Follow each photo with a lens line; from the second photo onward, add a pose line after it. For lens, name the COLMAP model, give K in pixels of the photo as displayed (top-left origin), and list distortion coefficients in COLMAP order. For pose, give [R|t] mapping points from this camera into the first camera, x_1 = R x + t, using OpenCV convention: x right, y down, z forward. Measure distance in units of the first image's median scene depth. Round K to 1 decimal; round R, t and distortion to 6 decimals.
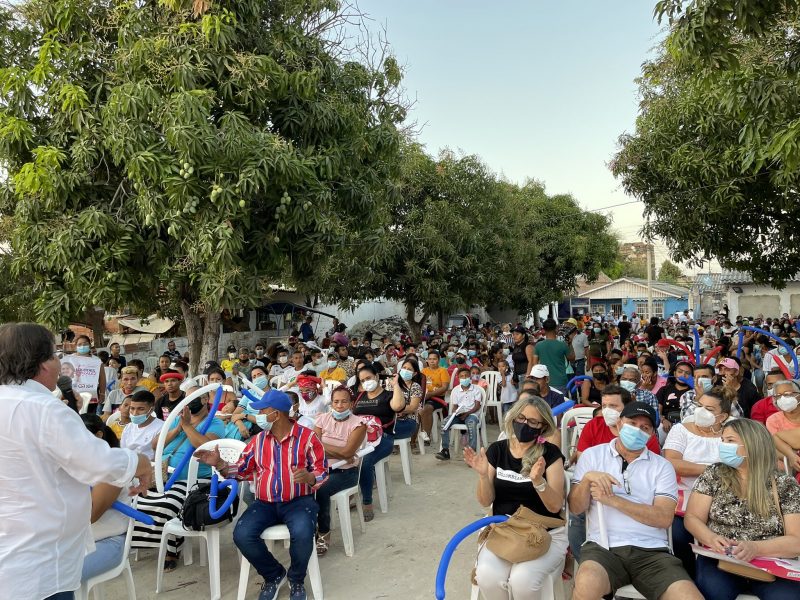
lens RADIAL K [[610.4, 0, 415.5], [0, 610.4, 290.0], [0, 0, 1]] dist [0.043246, -0.036736]
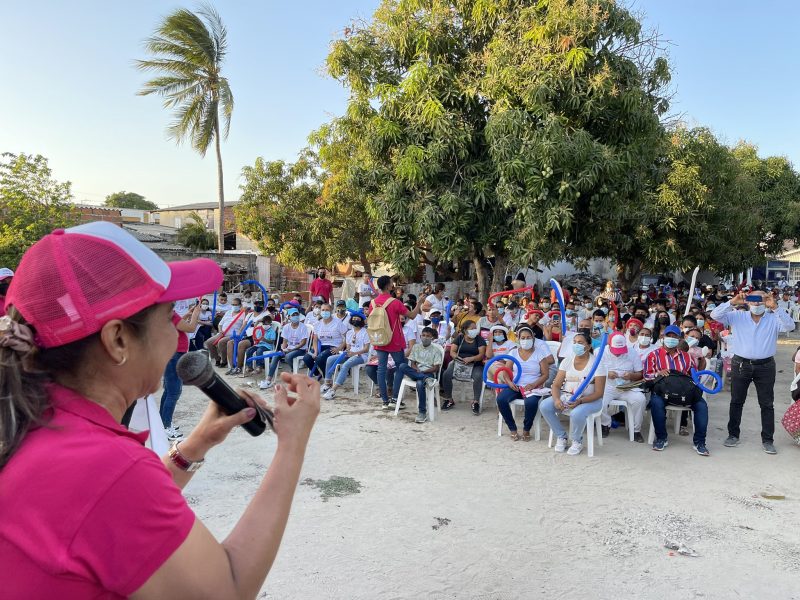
lens RADIAL K [[610.4, 0, 401.3], [0, 610.4, 300.1], [0, 0, 1]] dist [0.043246, -0.036736]
pose [[0.968755, 0.063175, -0.239840, -0.162224], [-0.037894, 0.993363, 0.108596, -0.019313], [0.245109, -0.096114, 0.964720, -0.232344]]
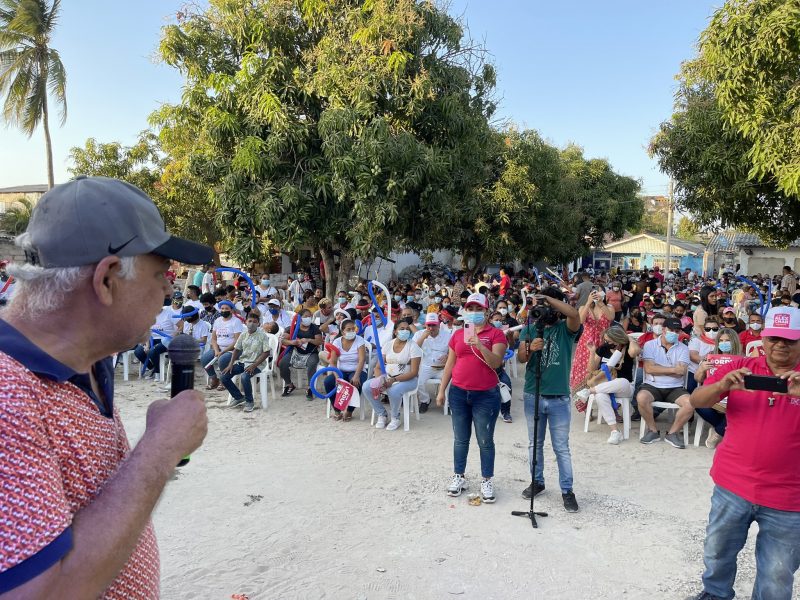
lens RADIAL K [[610.4, 0, 405.5], [0, 610.4, 309.8], [0, 0, 1]] dist [0.043246, -0.036736]
pose [[0.998450, 0.049218, -0.025985, -0.115840], [-0.045439, 0.990463, 0.130071, -0.023768], [0.032139, -0.128689, 0.991164, -0.256440]]
